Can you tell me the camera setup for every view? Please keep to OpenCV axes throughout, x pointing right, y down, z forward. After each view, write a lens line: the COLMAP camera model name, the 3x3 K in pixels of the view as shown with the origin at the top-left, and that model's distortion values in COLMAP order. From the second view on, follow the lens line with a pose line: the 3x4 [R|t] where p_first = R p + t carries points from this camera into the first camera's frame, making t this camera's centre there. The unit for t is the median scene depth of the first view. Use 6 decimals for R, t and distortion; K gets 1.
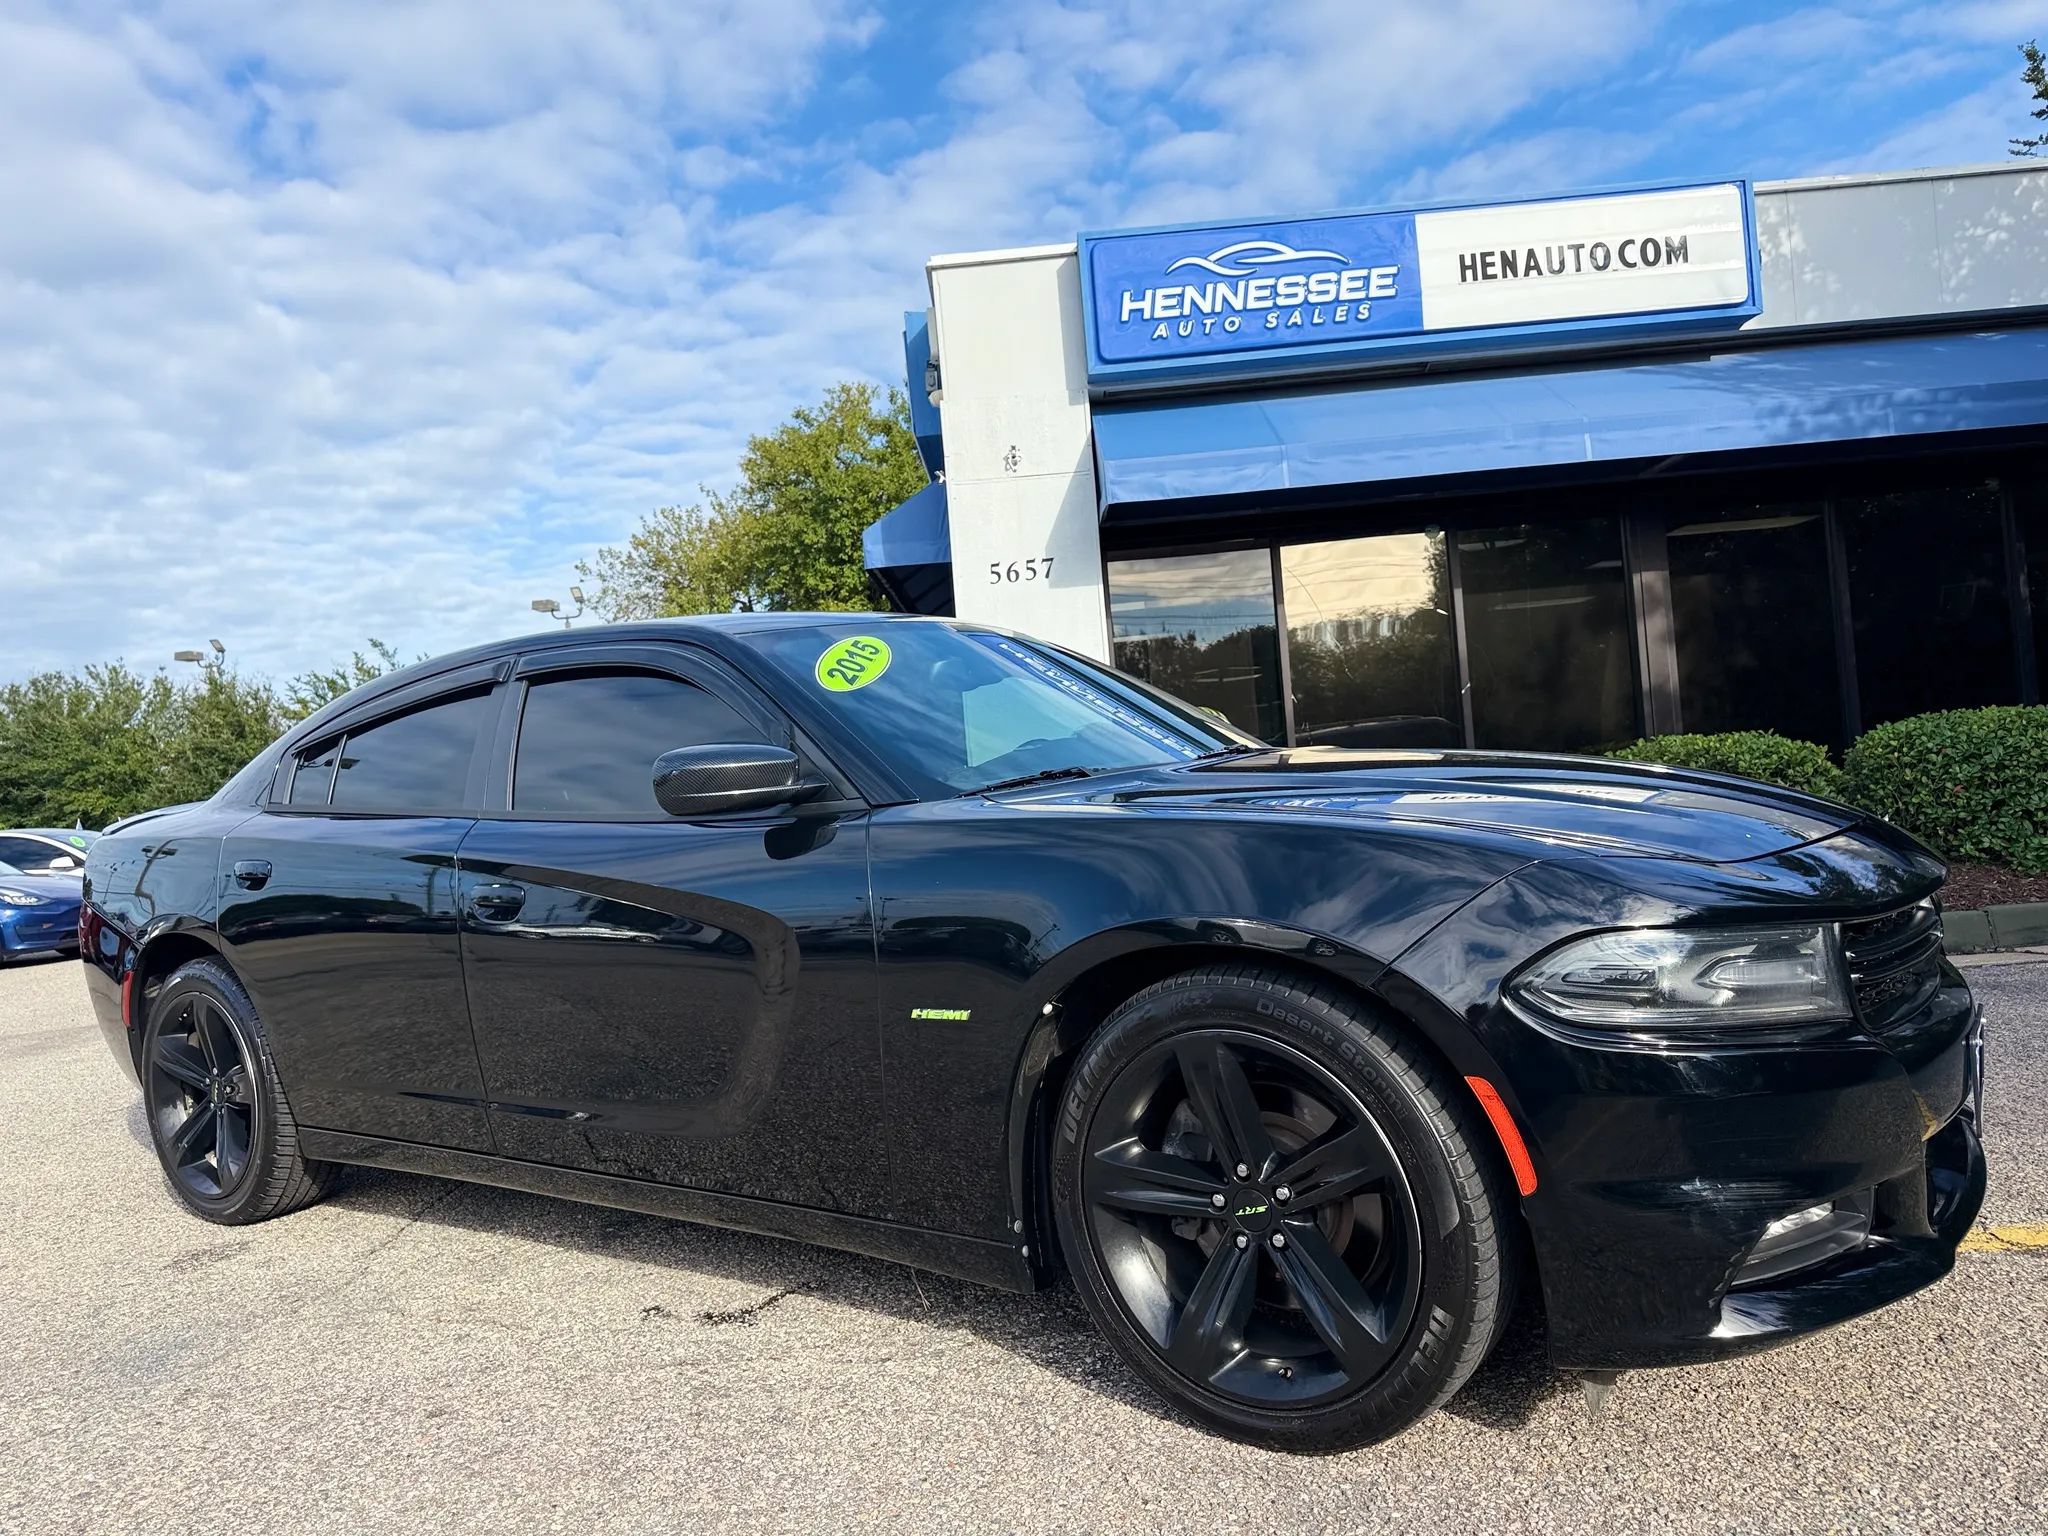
lens RADIAL K [[1440.1, 0, 1021.2], [0, 1440.1, 779.8], [0, 0, 1]] dist [0.052020, -0.062569]
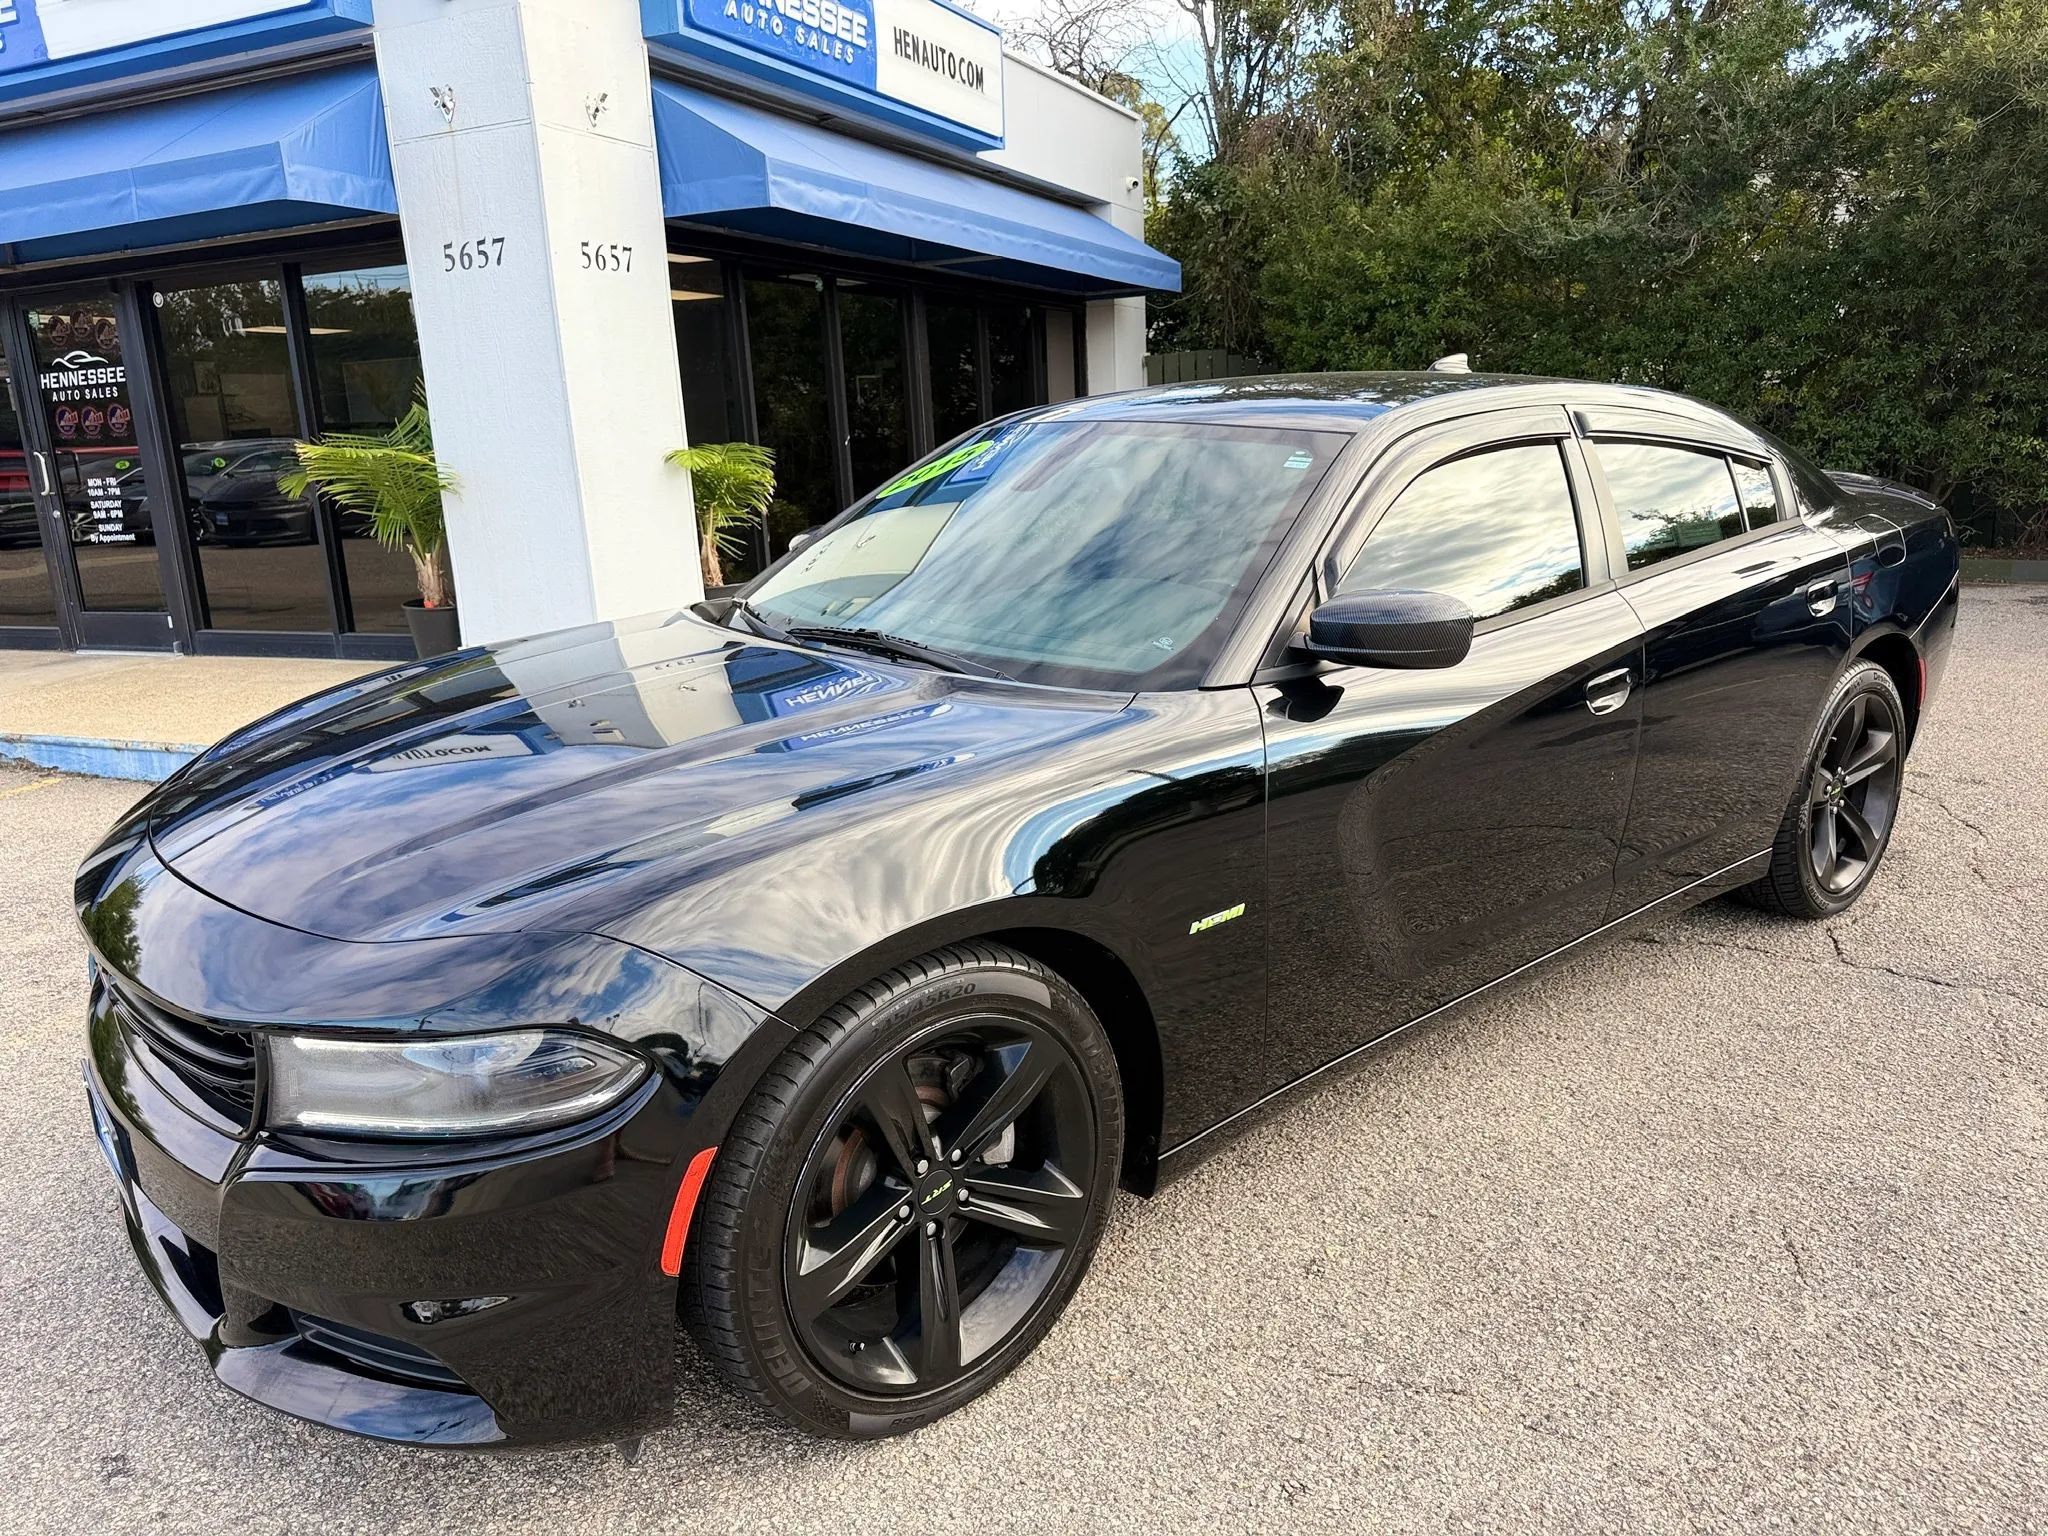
lens RADIAL K [[1456.7, 0, 1028.4], [0, 1456.7, 767.7], [0, 0, 1]] dist [0.027319, -0.030470]
pose [[0.391732, -0.146150, 0.908398, -0.723473], [0.001374, 0.987395, 0.158267, 0.009364], [-0.920078, -0.060750, 0.386995, 0.454781]]
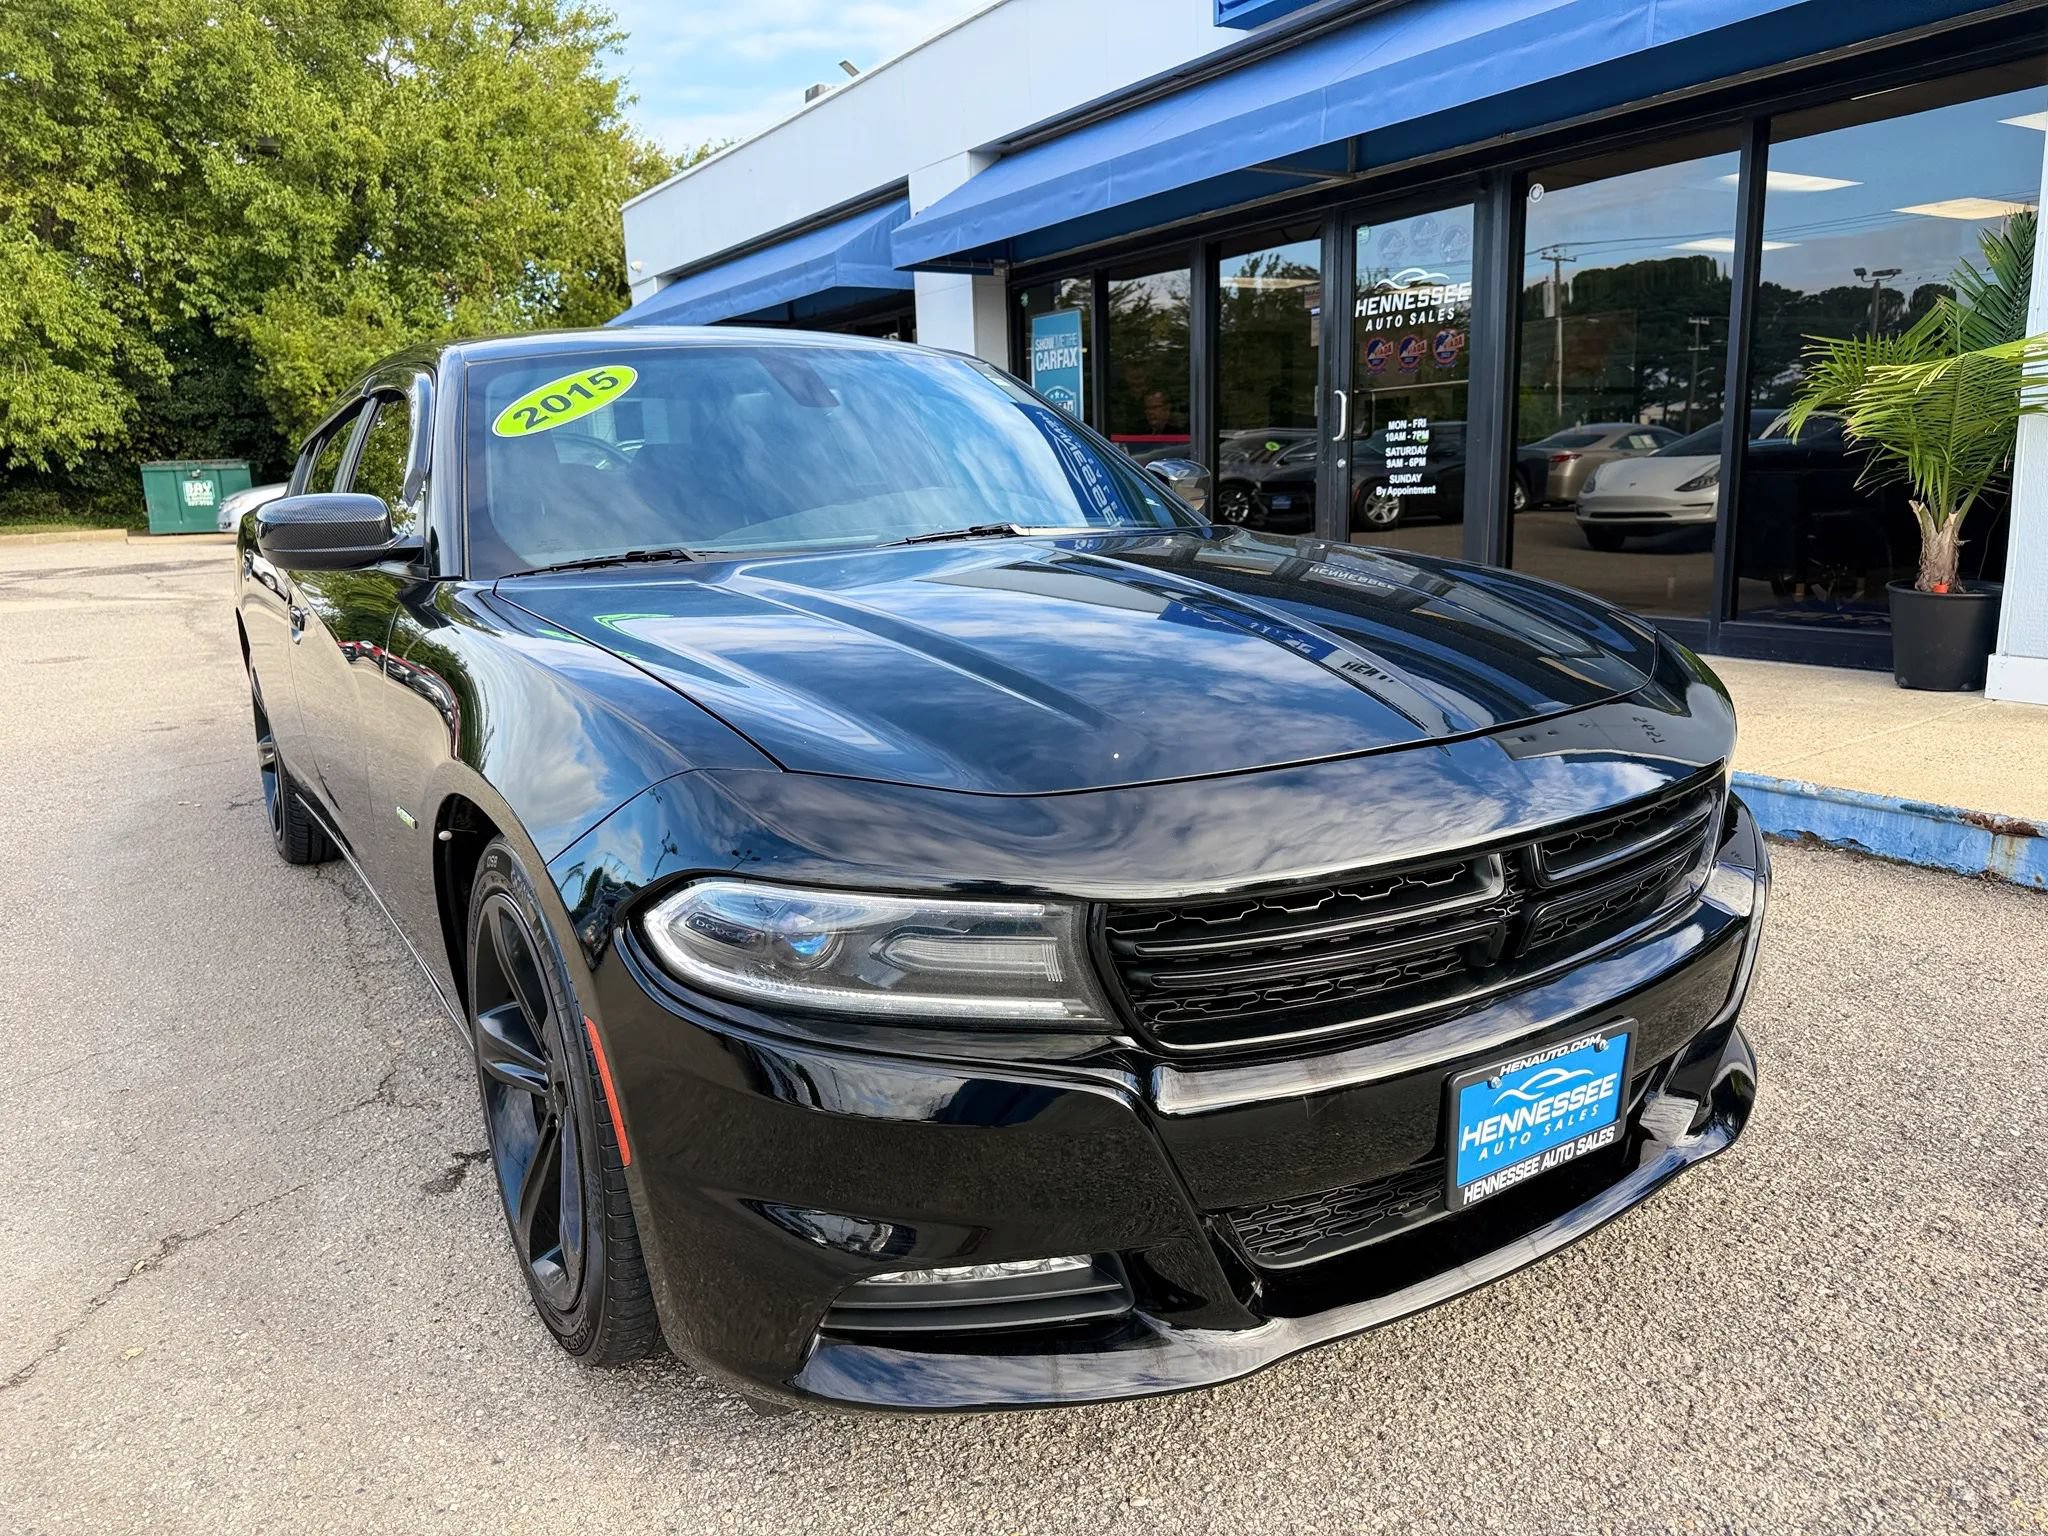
lens RADIAL K [[1463.7, 0, 1016.8], [0, 1463.7, 775.6], [0, 0, 1]] dist [0.004219, -0.003107]
pose [[0.843380, -0.056801, 0.534308, -0.690938], [-0.043540, 0.983902, 0.173322, 0.039403], [-0.535551, -0.169440, 0.827330, 0.840283]]
